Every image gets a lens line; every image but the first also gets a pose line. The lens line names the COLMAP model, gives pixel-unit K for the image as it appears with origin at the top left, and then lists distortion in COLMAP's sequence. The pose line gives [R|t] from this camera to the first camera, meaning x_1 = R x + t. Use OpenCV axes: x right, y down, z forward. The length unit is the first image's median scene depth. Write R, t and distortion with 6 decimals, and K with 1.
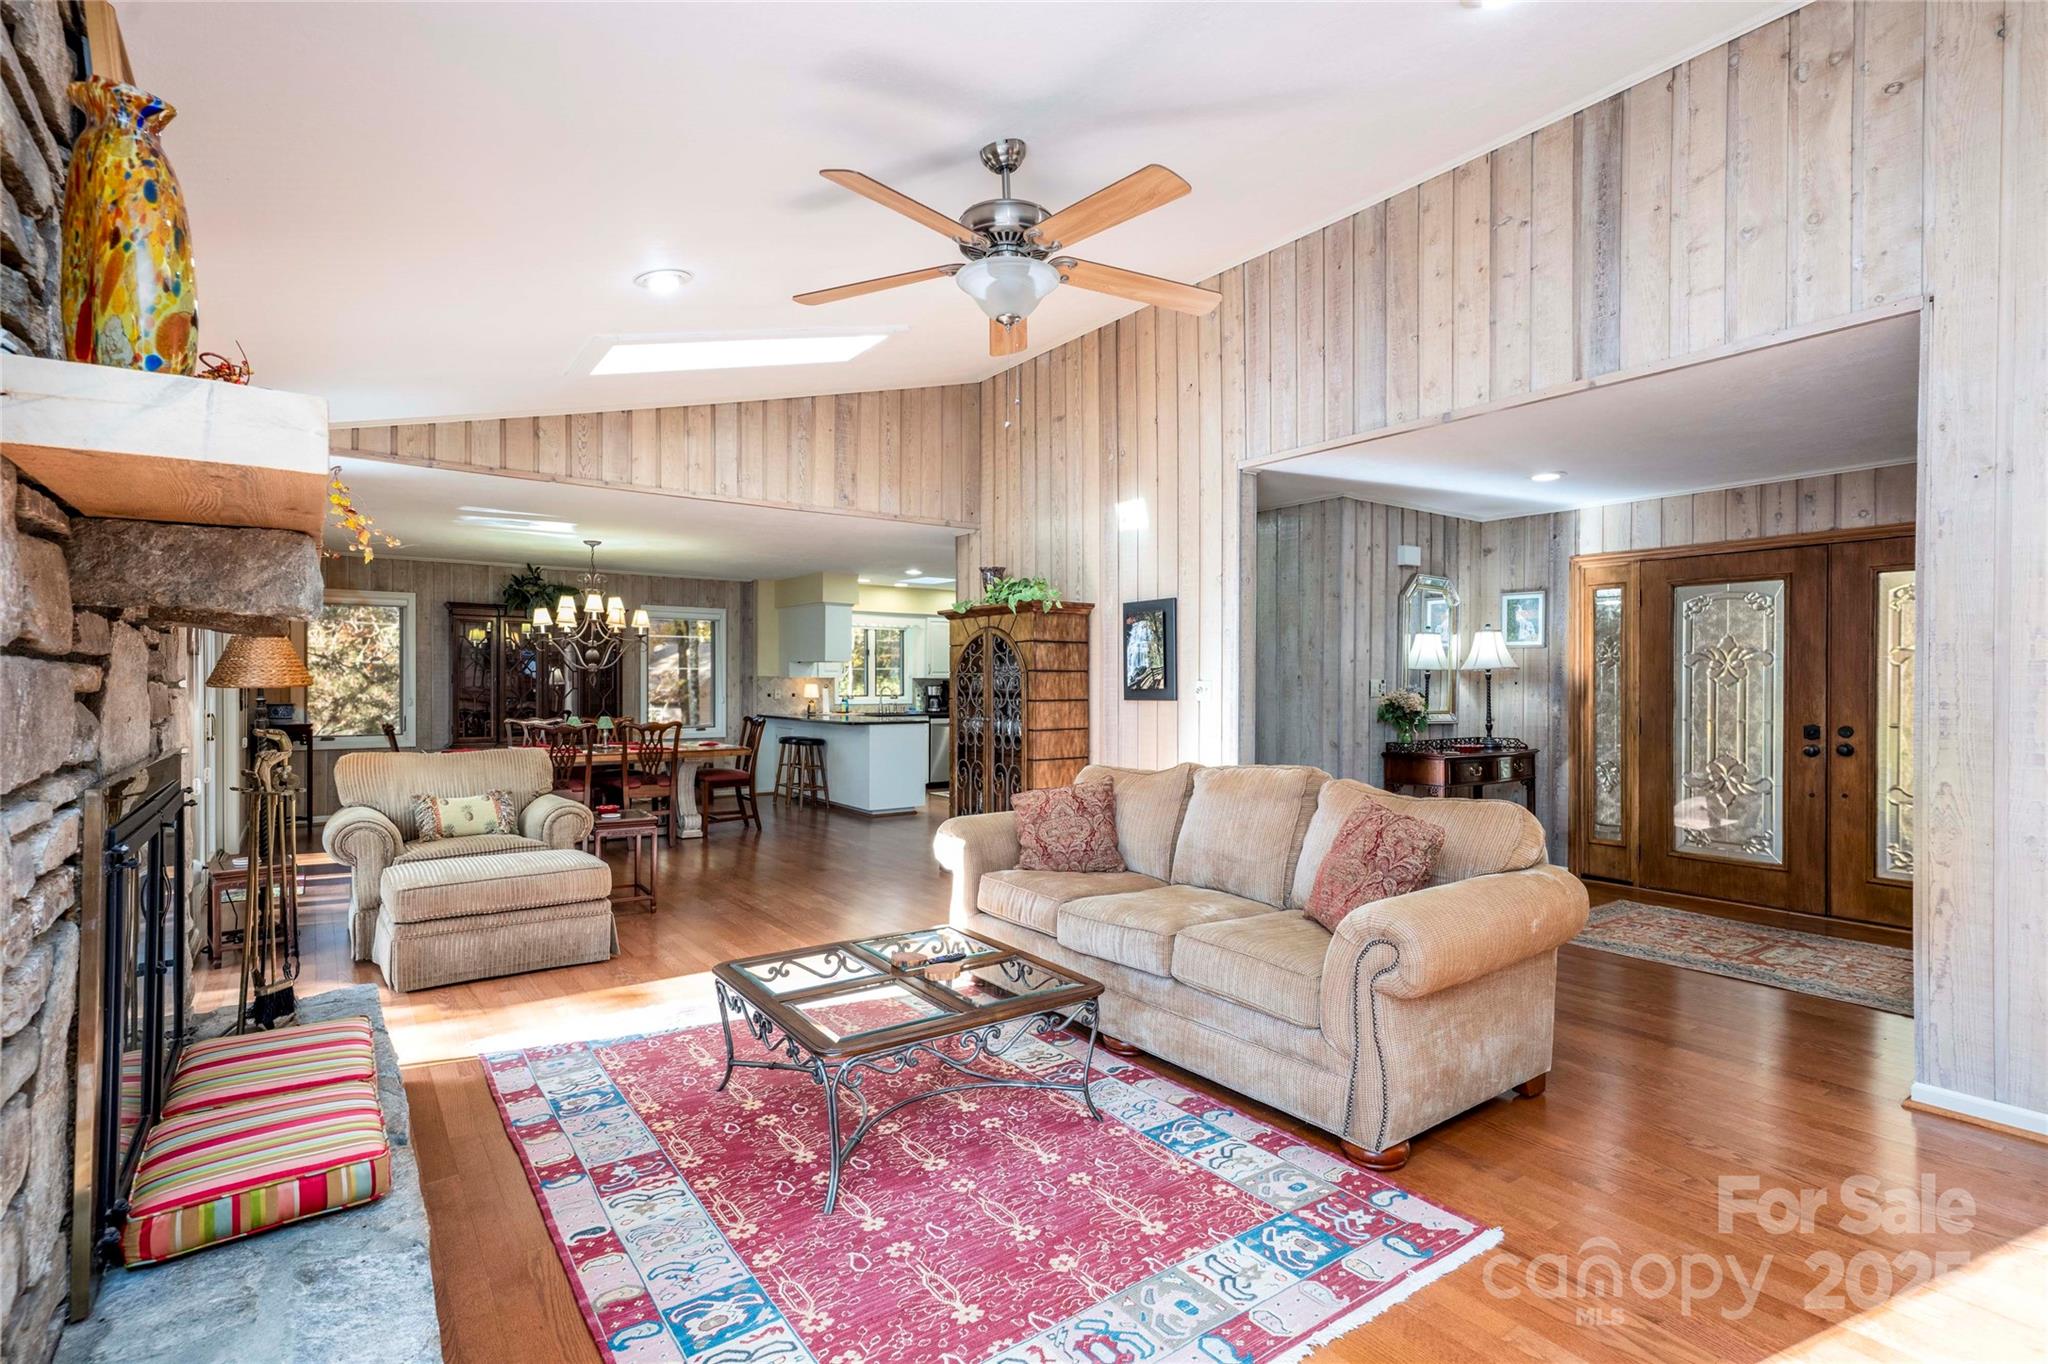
lens RADIAL K [[978.8, 0, 1021.5], [0, 978.8, 683.9], [0, 0, 1]] dist [0.003412, 0.001620]
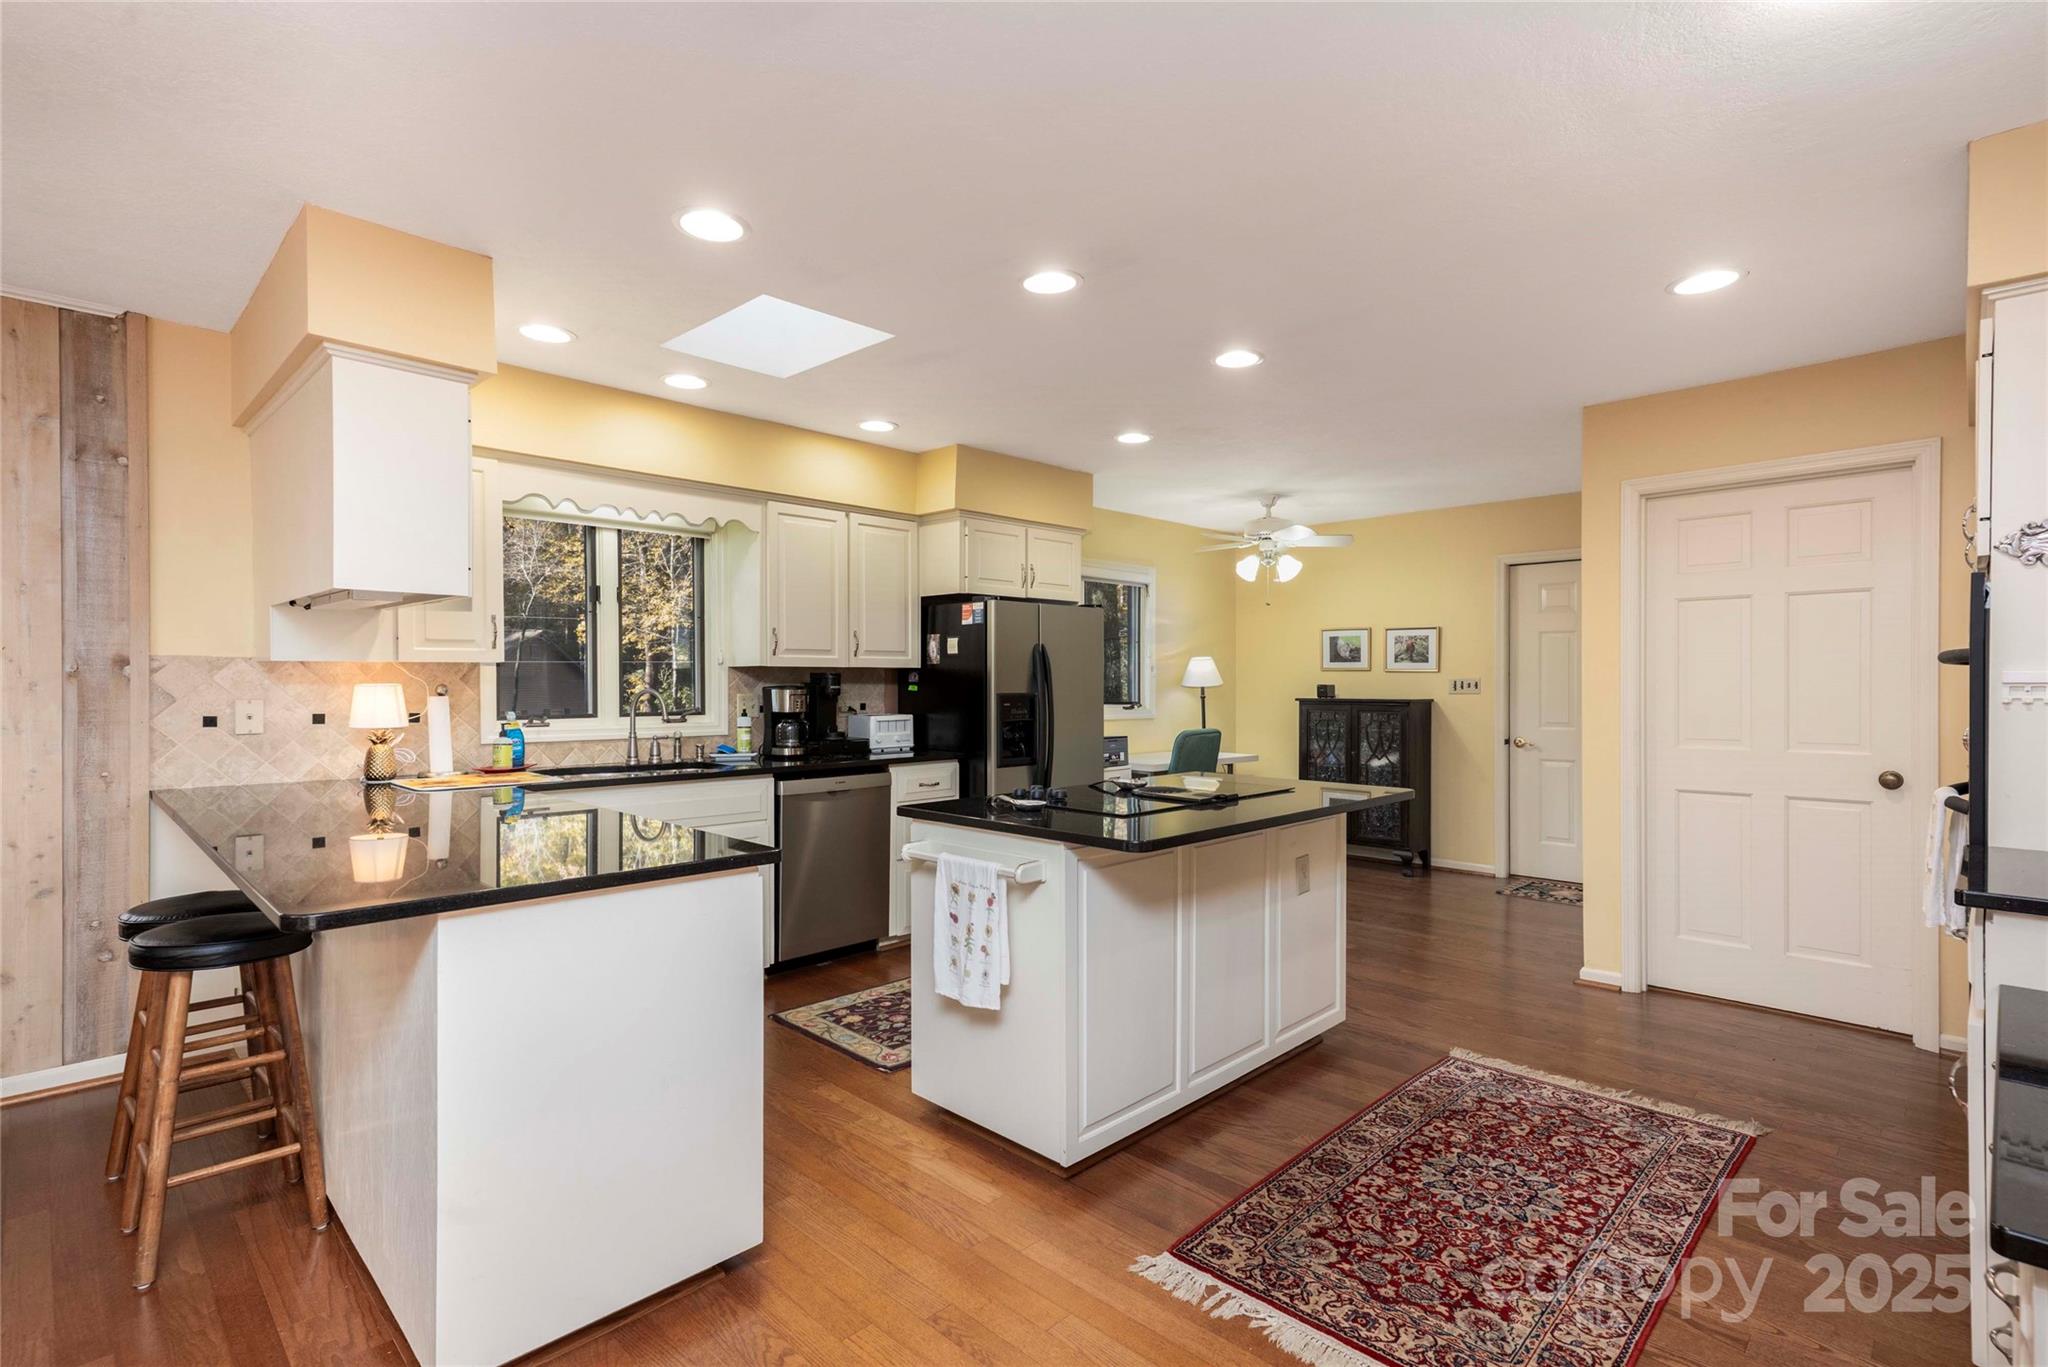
lens RADIAL K [[978.8, 0, 1028.0], [0, 978.8, 681.9], [0, 0, 1]] dist [0.003412, 0.001620]
pose [[0.985711, -0.000052, 0.168444, -0.063995], [-0.000440, 0.999996, 0.002881, -0.001279], [-0.168443, -0.002913, 0.985707, 0.637529]]
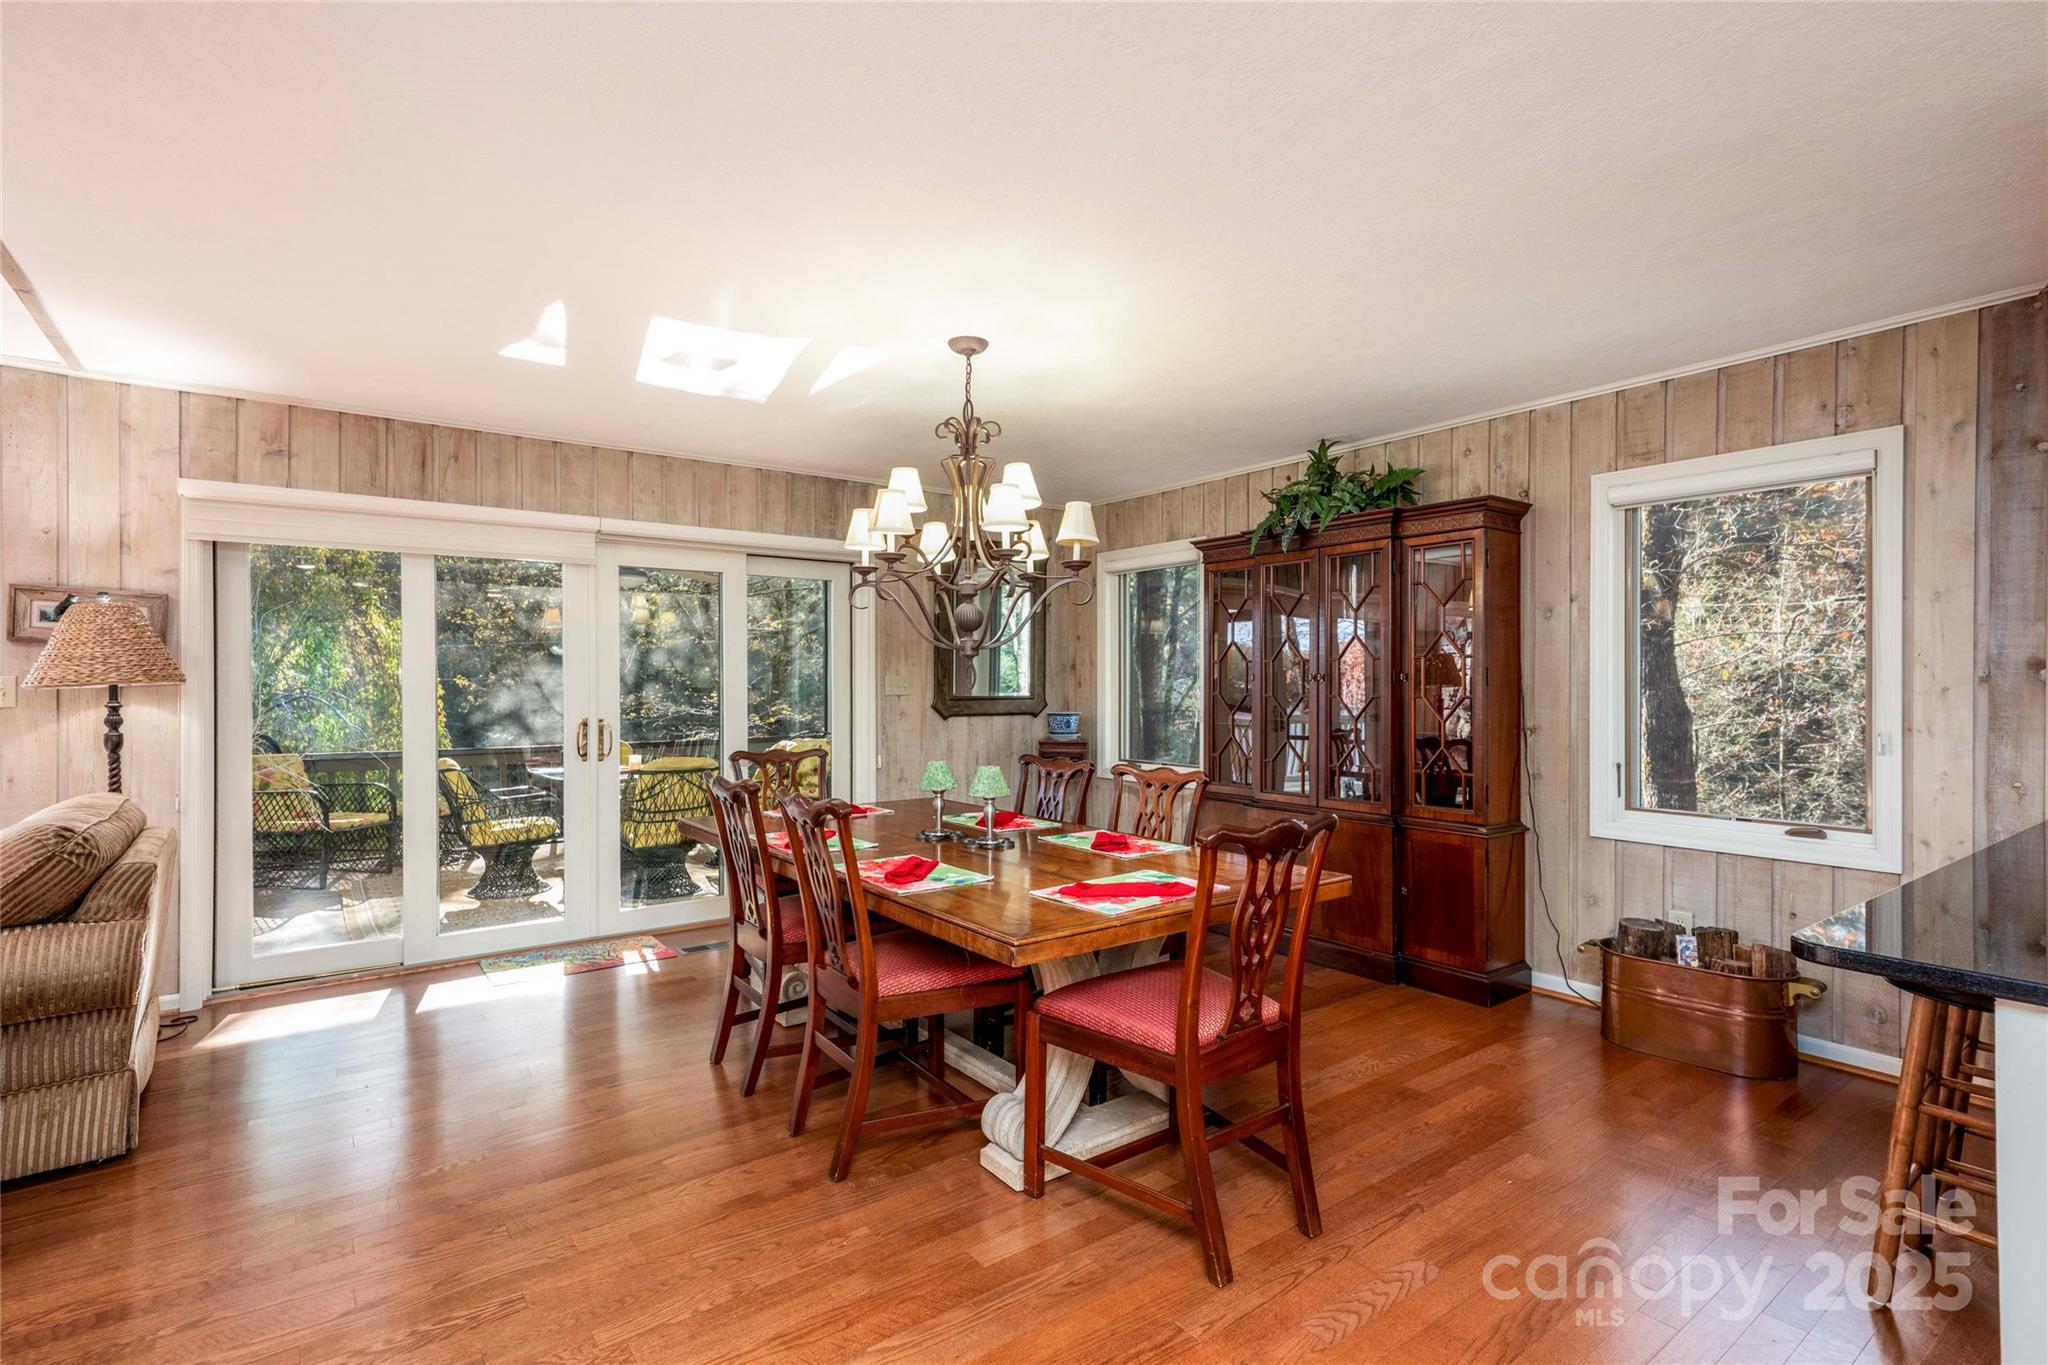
lens RADIAL K [[978.8, 0, 1026.9], [0, 978.8, 677.7], [0, 0, 1]] dist [0.003412, 0.001620]
pose [[0.012739, -0.007249, -0.999893, -0.019733], [0.003478, 0.999968, -0.007206, -0.001769], [0.999913, -0.003386, 0.012764, 0.683635]]
